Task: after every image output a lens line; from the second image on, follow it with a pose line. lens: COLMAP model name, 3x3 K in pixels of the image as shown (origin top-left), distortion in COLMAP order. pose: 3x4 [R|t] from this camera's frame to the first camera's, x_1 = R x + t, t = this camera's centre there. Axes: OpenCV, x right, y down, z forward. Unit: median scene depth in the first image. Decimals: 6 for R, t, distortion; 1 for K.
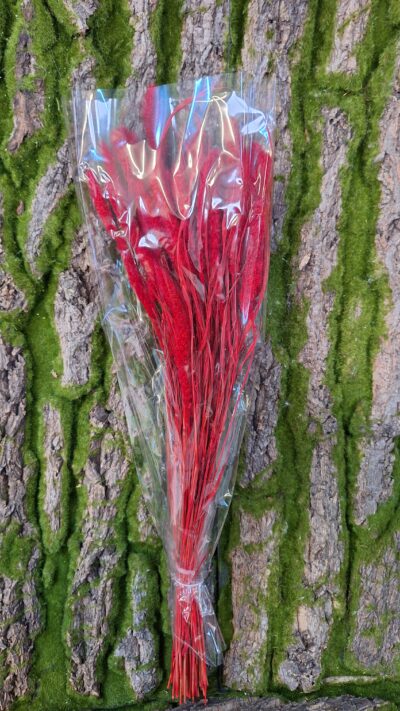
lens RADIAL K [[513.2, 0, 198.1], [0, 513.2, 368.5], [0, 0, 1]] dist [0.080464, -0.101687]
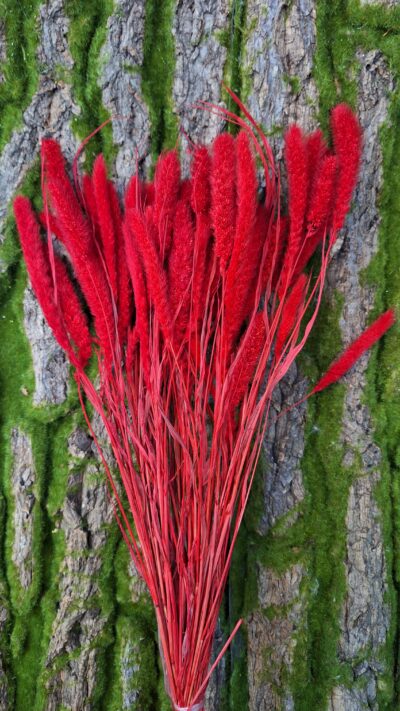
lens RADIAL K [[519.3, 0, 196.9], [0, 519.3, 371.3], [0, 0, 1]] dist [0.049006, -0.070142]
pose [[0.998960, -0.003729, -0.045445, 0.027144], [0.001710, 0.999013, -0.044385, 0.016230], [0.045566, 0.044261, 0.997980, 0.190652]]
